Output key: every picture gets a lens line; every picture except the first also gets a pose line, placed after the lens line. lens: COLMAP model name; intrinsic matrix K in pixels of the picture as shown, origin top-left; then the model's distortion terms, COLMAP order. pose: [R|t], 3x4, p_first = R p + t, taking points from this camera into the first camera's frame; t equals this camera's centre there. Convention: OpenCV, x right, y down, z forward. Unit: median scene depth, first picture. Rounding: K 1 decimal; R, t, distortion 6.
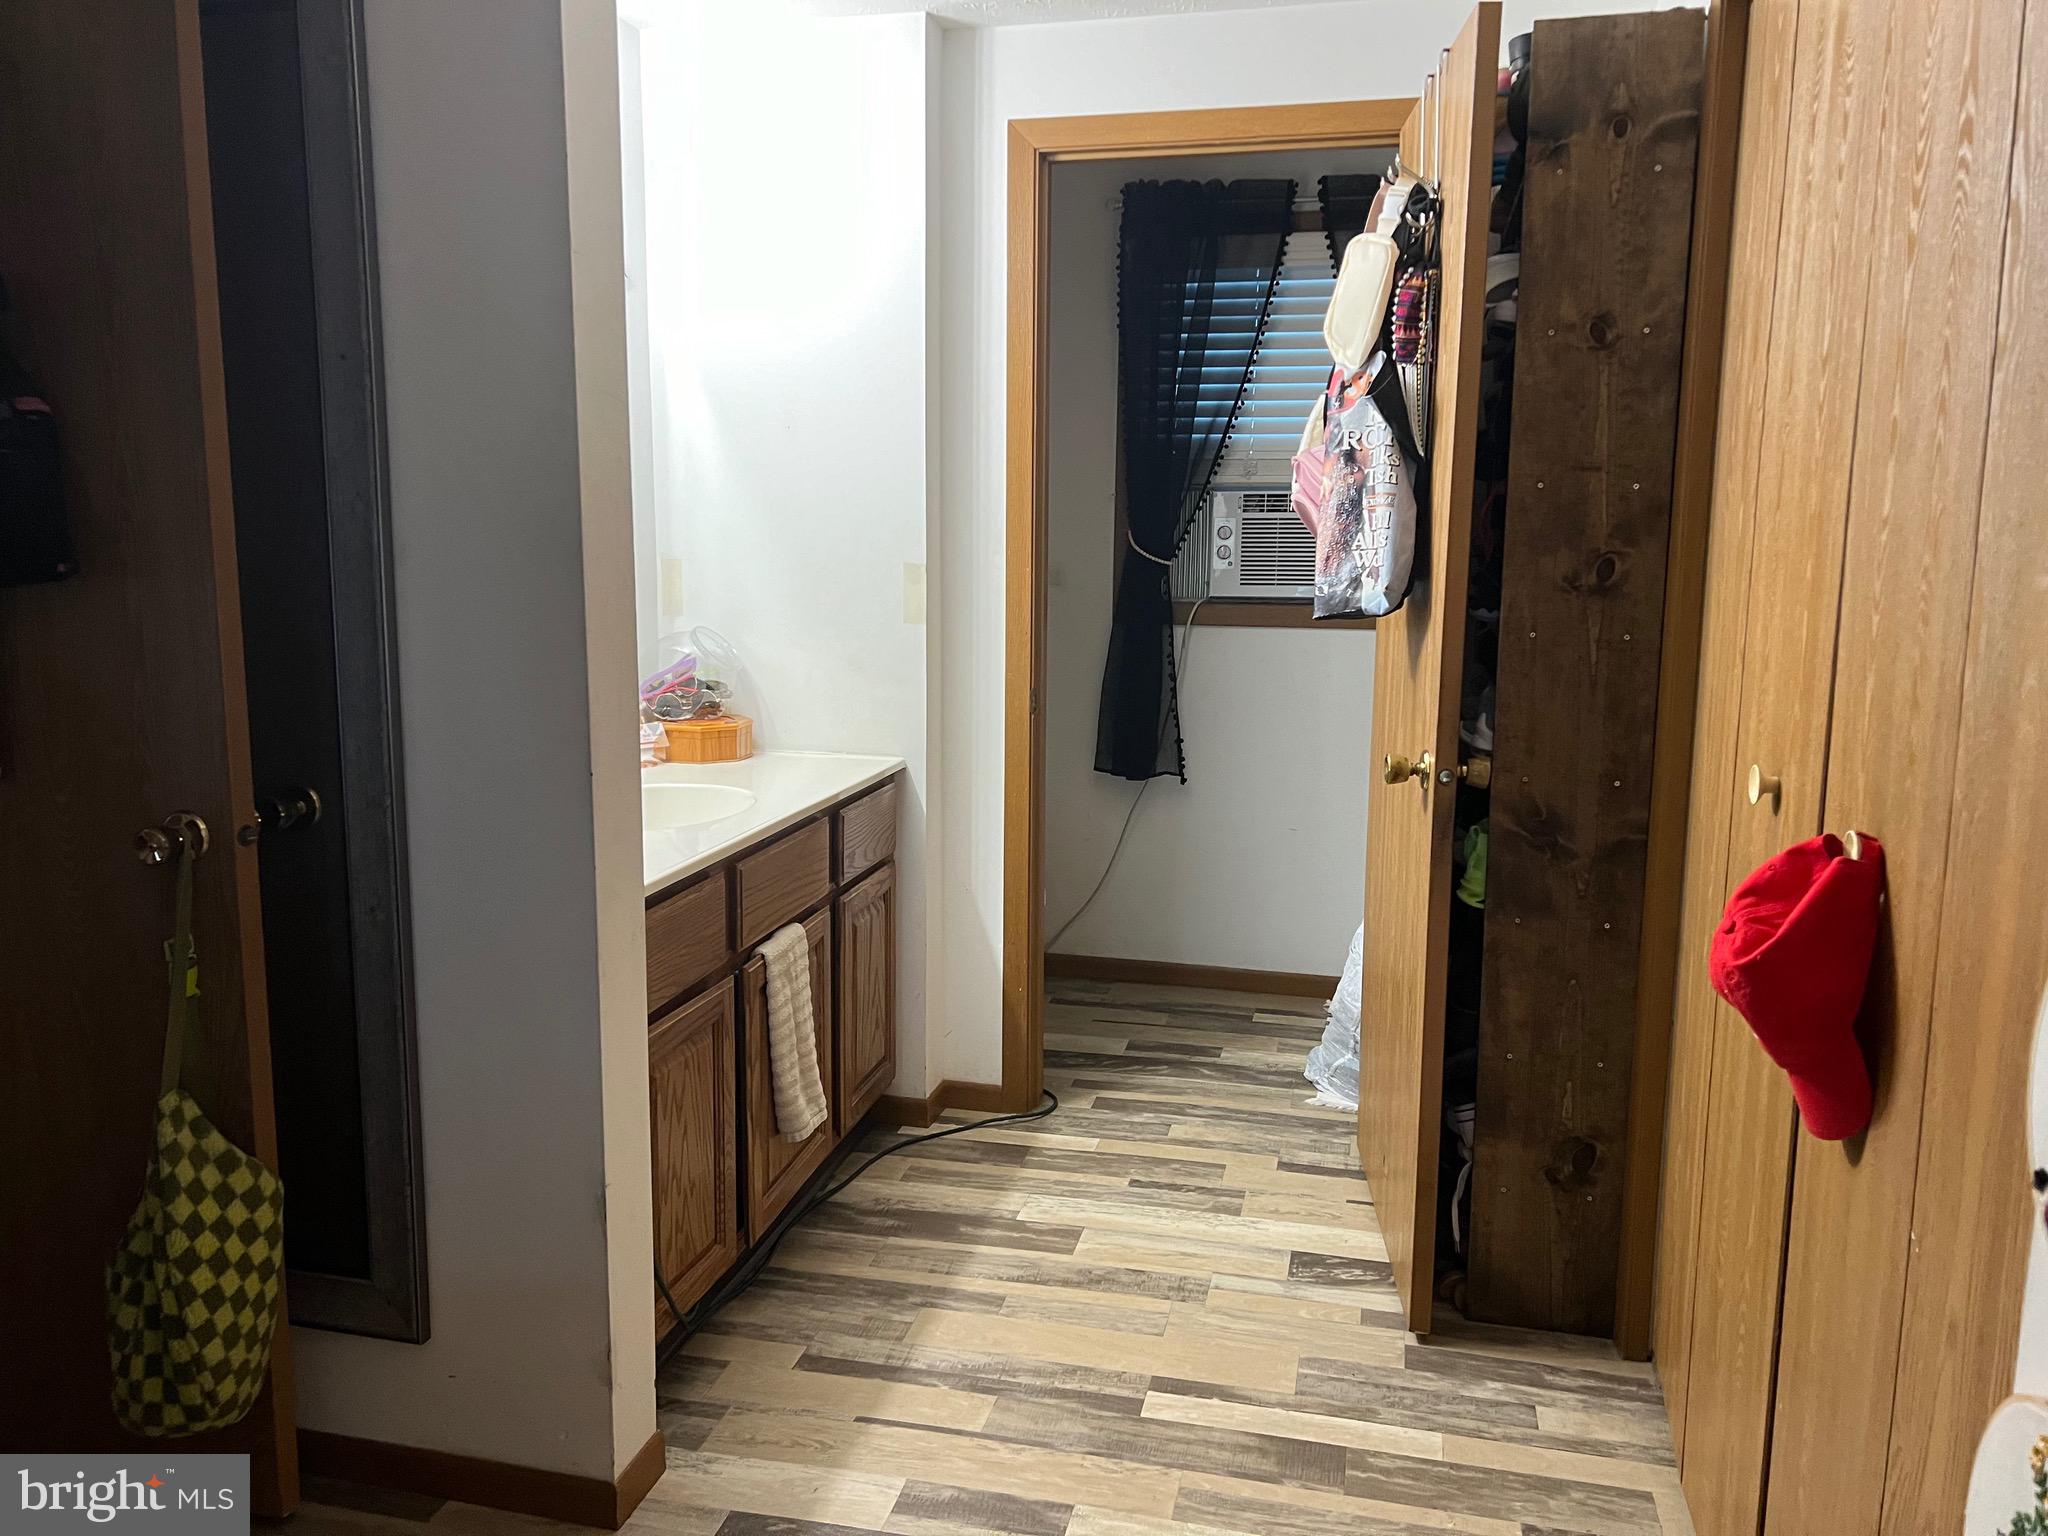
lens RADIAL K [[1524.1, 0, 1019.9], [0, 1524.1, 755.6], [0, 0, 1]] dist [0.058797, -0.065336]
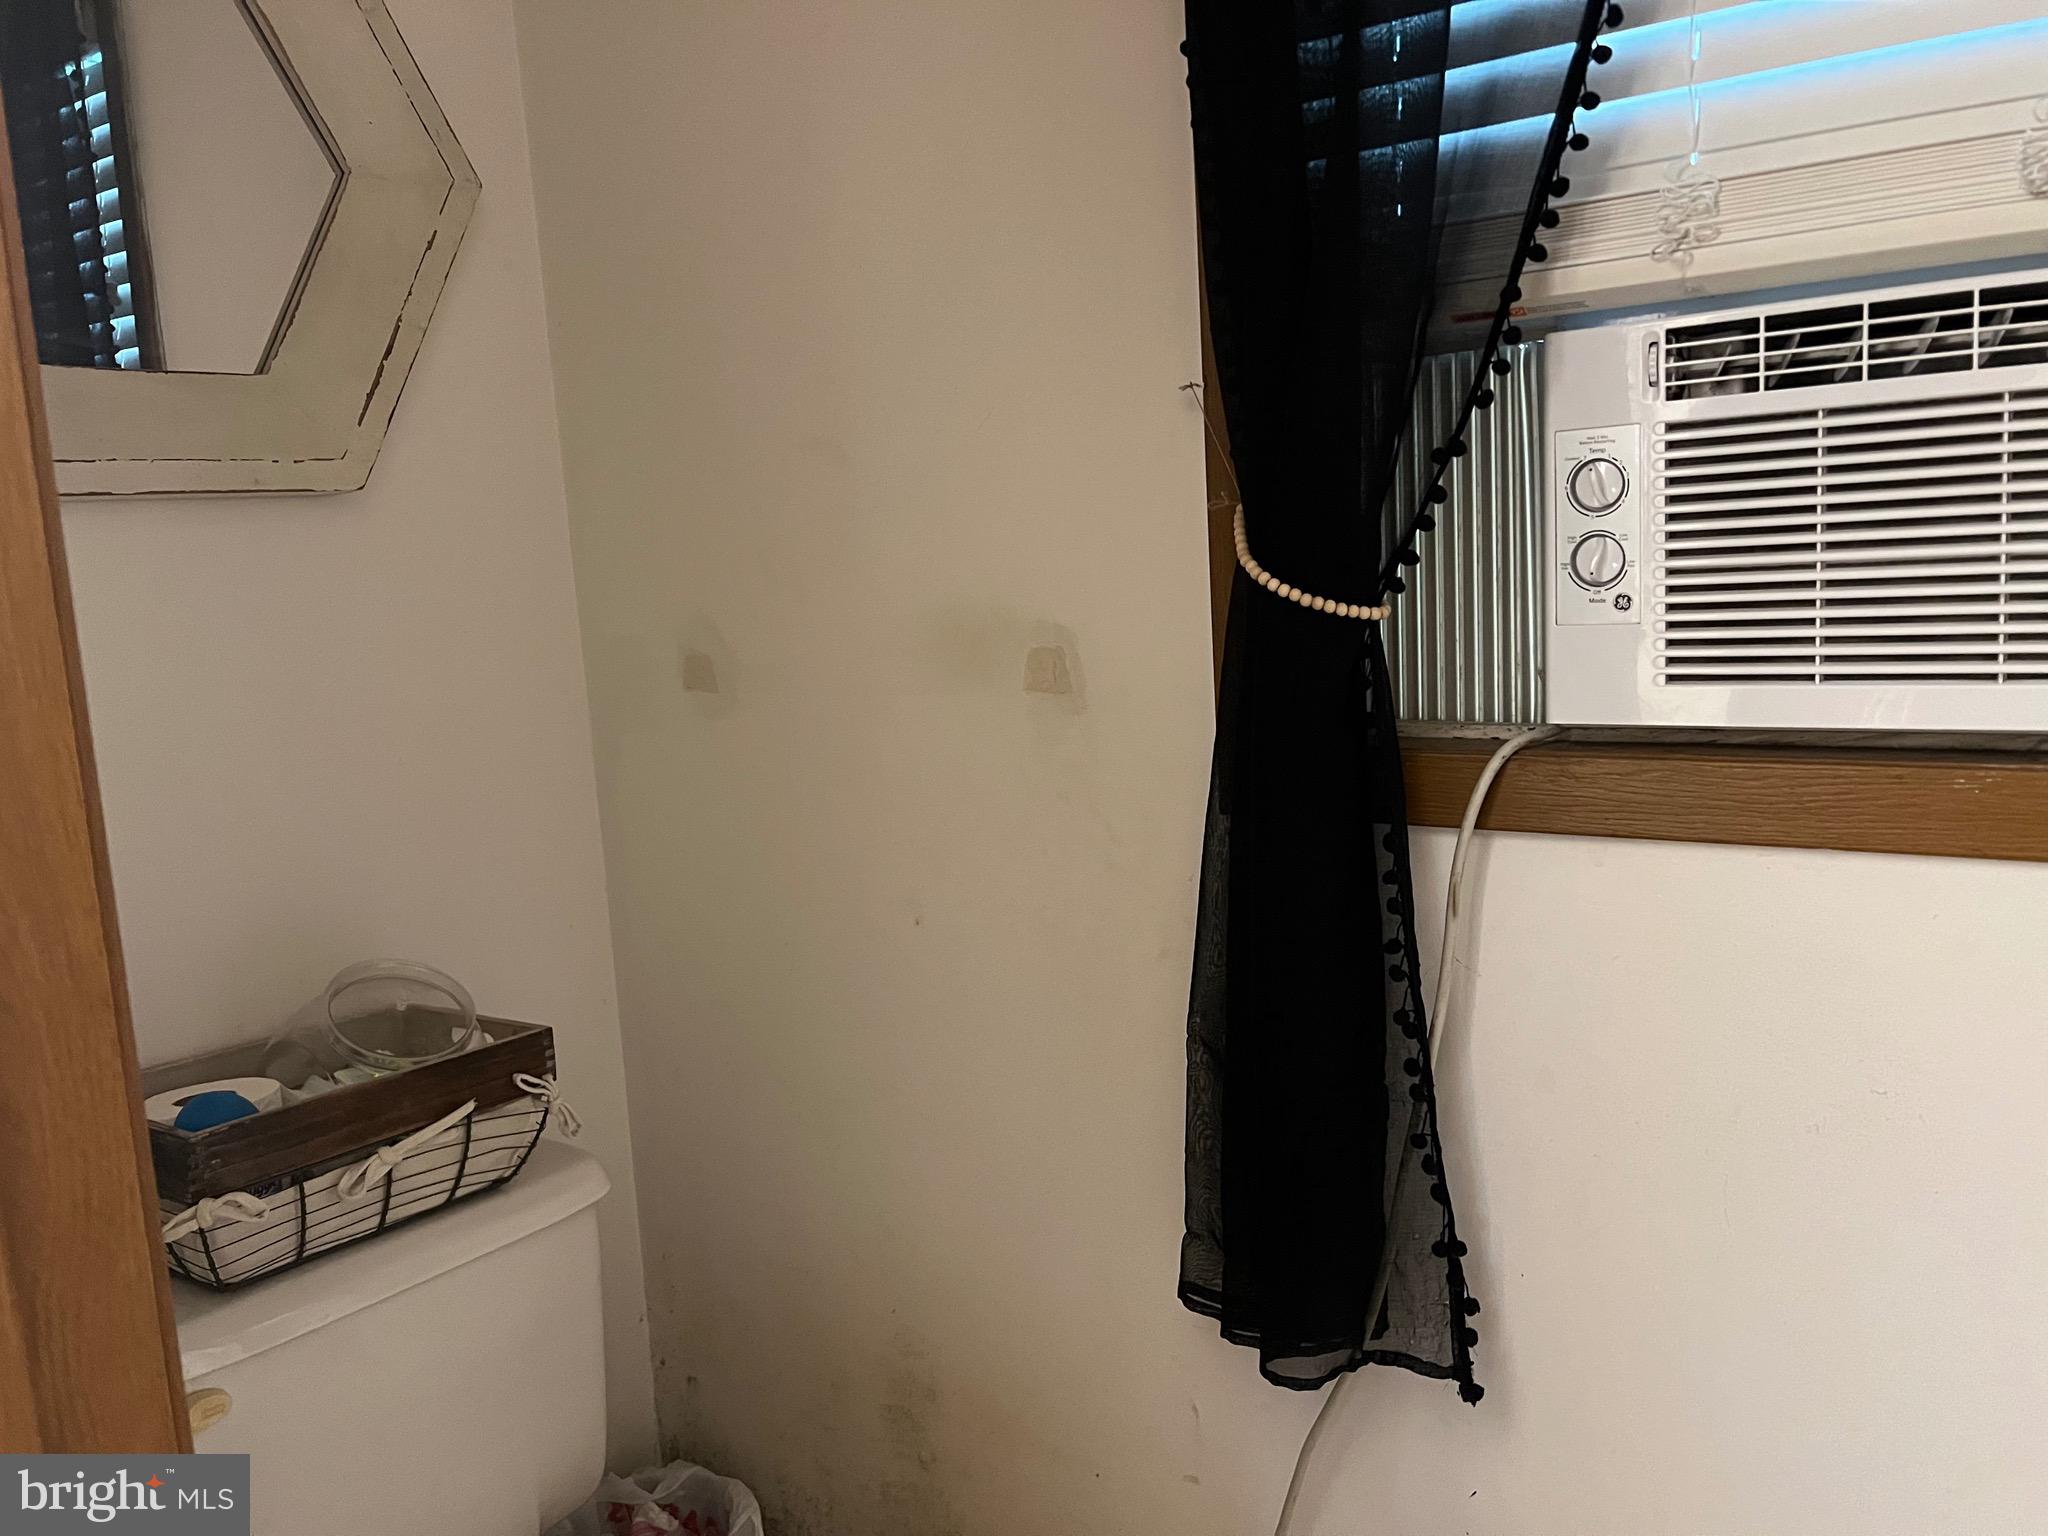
lens RADIAL K [[1524.1, 0, 1019.9], [0, 1524.1, 755.6], [0, 0, 1]] dist [0.058797, -0.065336]
pose [[0.988388, -0.049074, -0.143809, 0.072552], [0.048027, 0.998788, -0.010742, -0.101301], [0.144162, 0.003710, 0.989547, 0.722650]]
